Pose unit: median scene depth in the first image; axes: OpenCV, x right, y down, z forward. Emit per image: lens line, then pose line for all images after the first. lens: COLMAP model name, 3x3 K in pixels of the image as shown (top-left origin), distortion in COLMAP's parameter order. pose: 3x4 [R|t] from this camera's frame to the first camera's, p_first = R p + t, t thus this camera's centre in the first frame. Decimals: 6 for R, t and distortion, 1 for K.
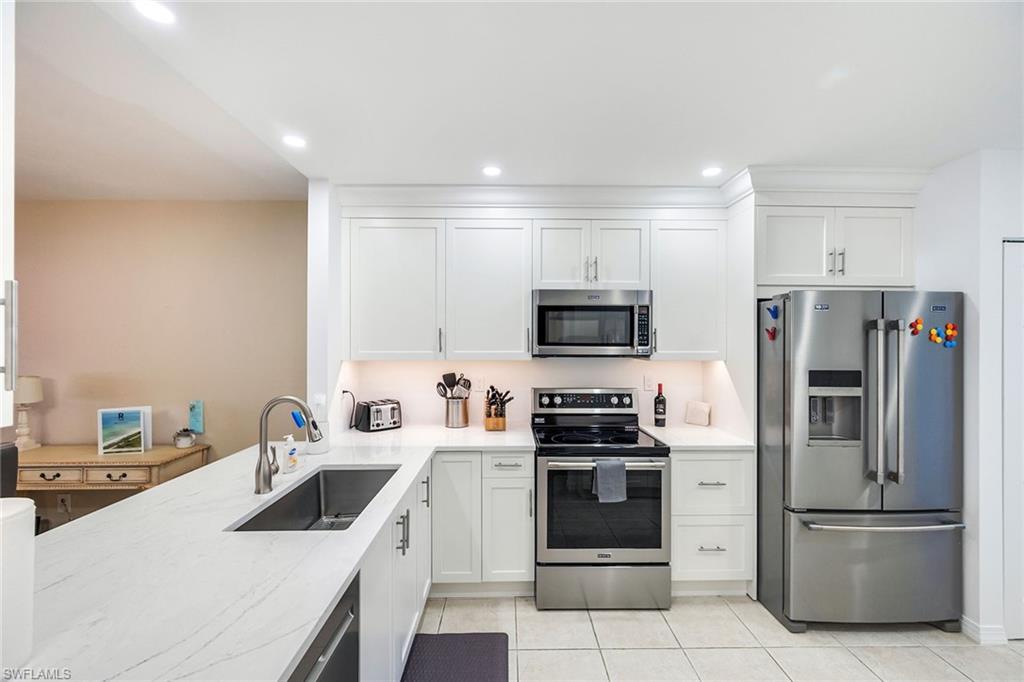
lens RADIAL K [[407.3, 0, 515.0], [0, 407.3, 341.7], [0, 0, 1]] dist [0.000617, -0.000887]
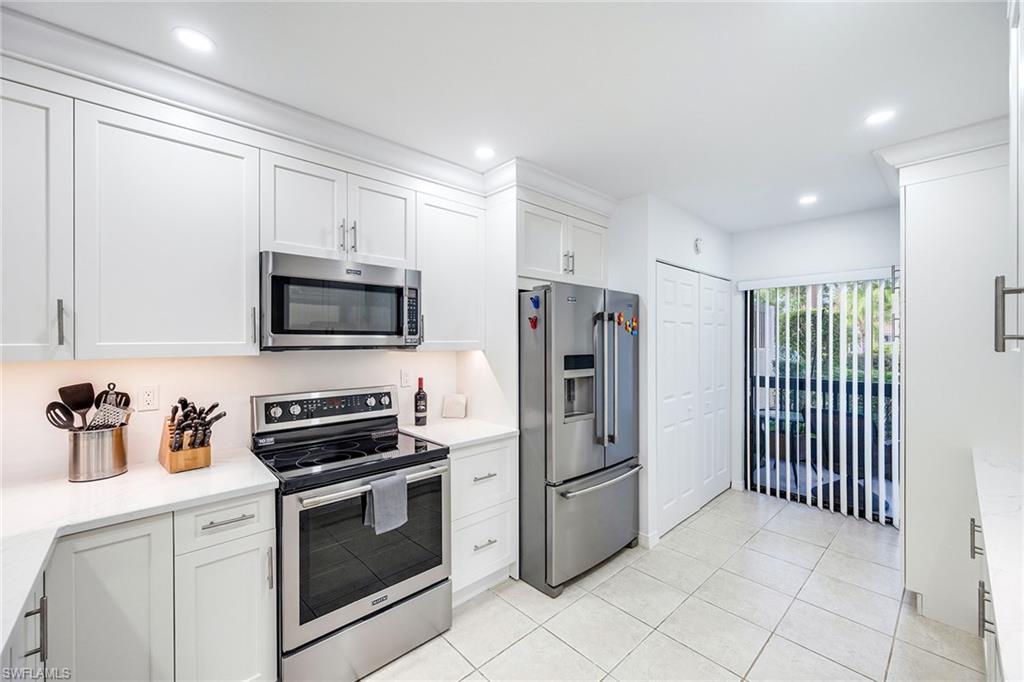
lens RADIAL K [[407.3, 0, 515.9], [0, 407.3, 339.1], [0, 0, 1]] dist [0.000617, -0.000887]
pose [[0.746569, -0.003234, 0.665300, -0.093630], [0.003323, 0.999994, 0.001133, 0.019505], [-0.665300, 0.001365, 0.746575, 0.210908]]
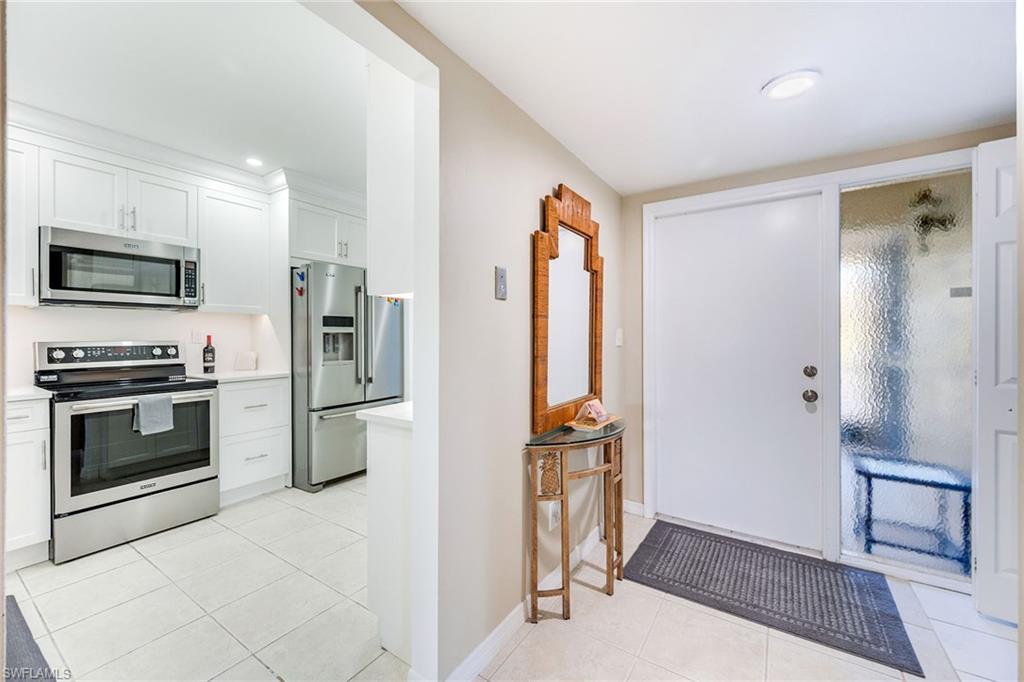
lens RADIAL K [[407.3, 0, 507.9], [0, 407.3, 333.2], [0, 0, 1]] dist [0.000617, -0.000887]
pose [[0.568935, -0.003553, 0.822374, -0.108388], [0.005803, 0.999983, 0.000305, 0.113163], [-0.822362, 0.004599, 0.568946, -0.348484]]
